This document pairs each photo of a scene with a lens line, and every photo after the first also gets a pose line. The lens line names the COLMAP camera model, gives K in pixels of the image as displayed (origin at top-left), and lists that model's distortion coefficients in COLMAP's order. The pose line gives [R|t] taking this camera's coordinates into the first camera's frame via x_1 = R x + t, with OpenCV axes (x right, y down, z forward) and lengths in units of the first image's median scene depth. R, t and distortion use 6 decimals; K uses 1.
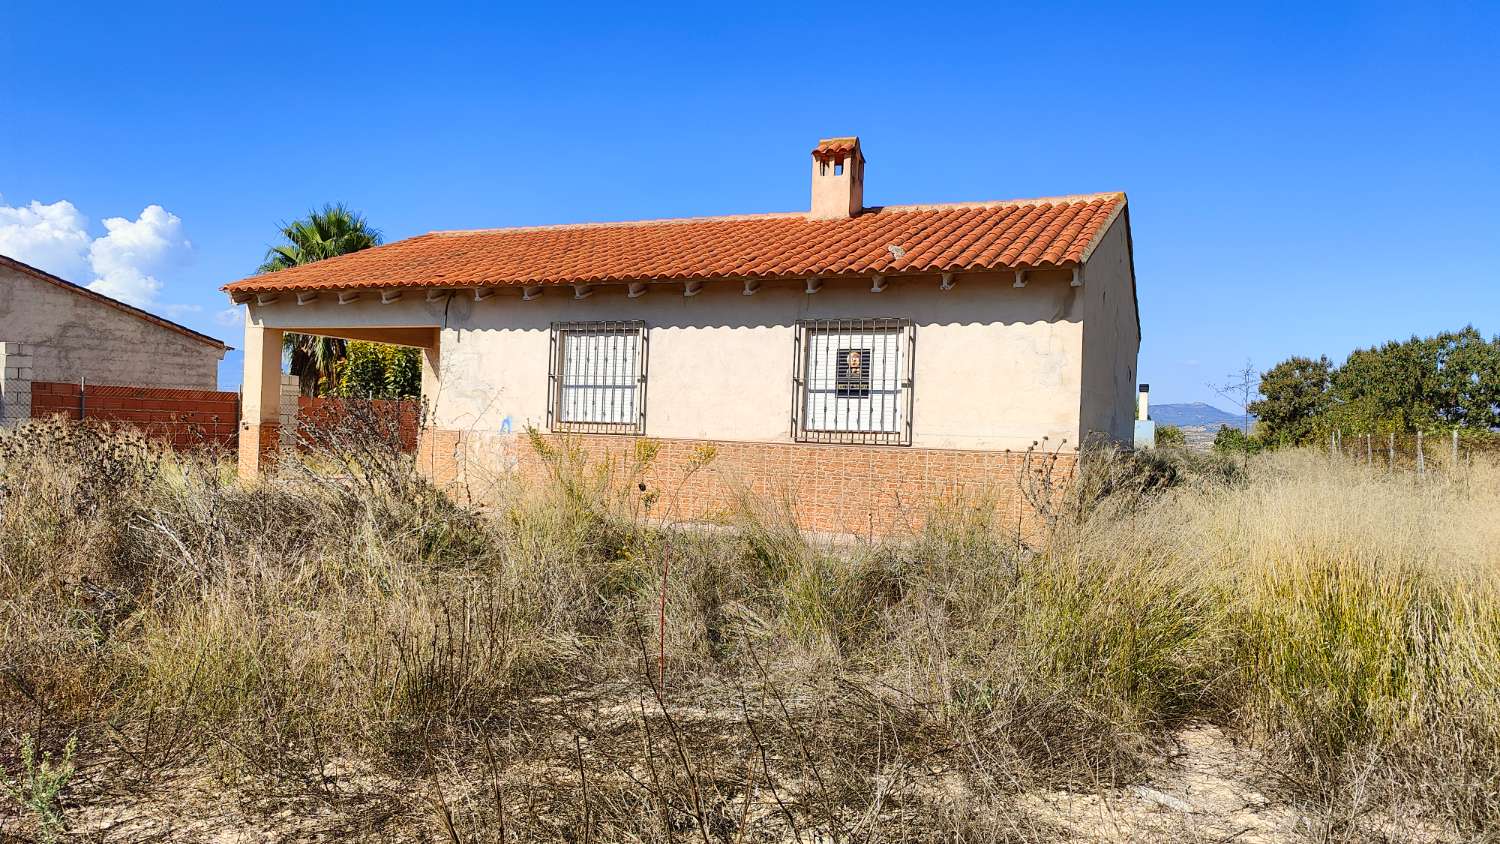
lens RADIAL K [[1056.2, 0, 750.0], [0, 1056.2, 422.0], [0, 0, 1]] dist [0.006885, 0.002858]
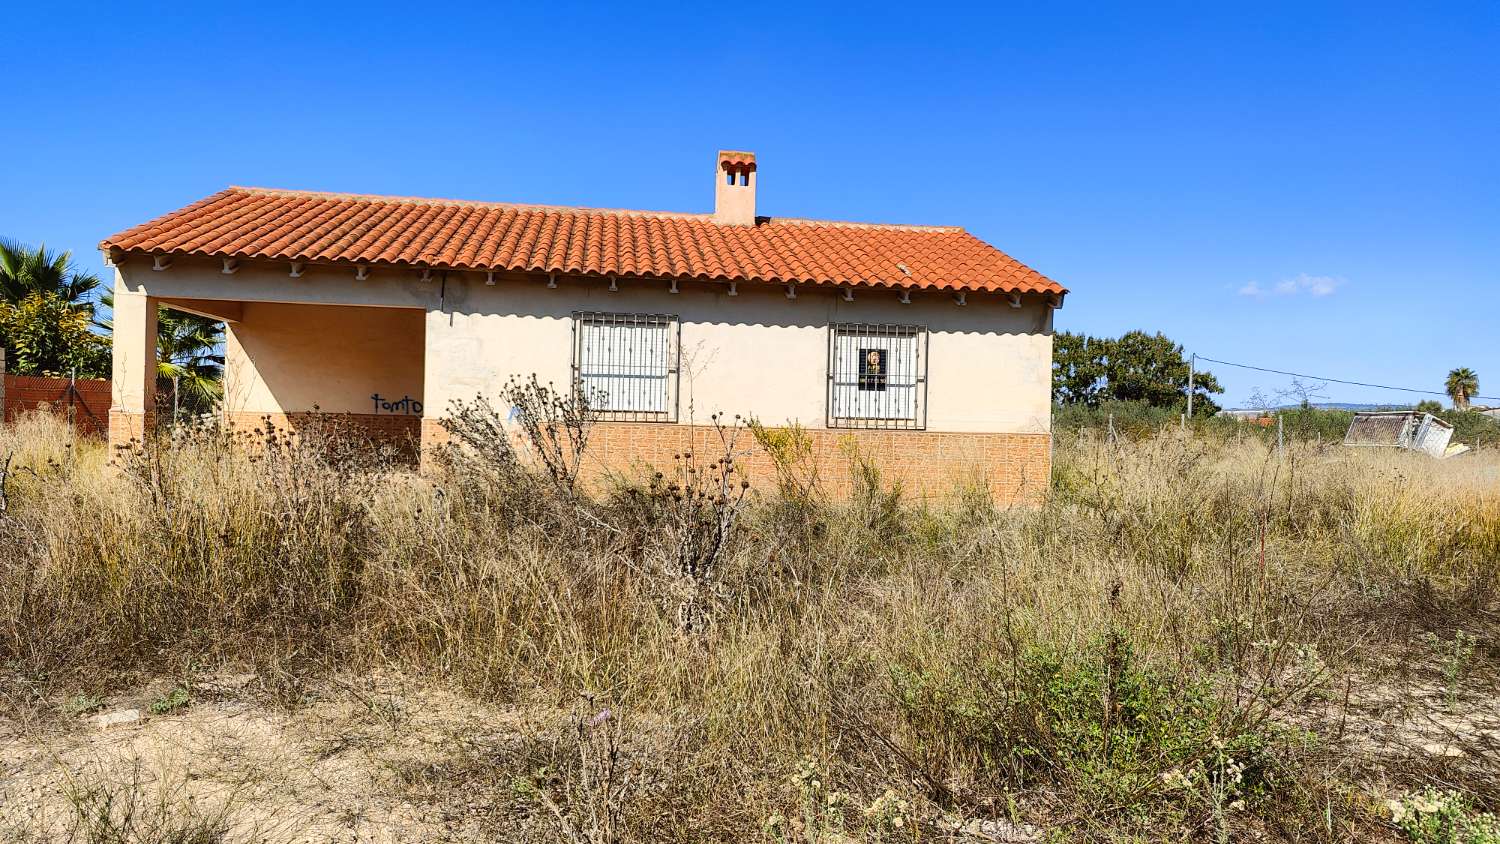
lens RADIAL K [[1056.2, 0, 750.0], [0, 1056.2, 422.0], [0, 0, 1]] dist [0.006885, 0.002858]
pose [[0.849093, -0.010234, 0.528145, -0.641358], [-0.001975, 0.999744, 0.022548, -0.013333], [-0.528240, -0.020188, 0.848855, 0.060670]]
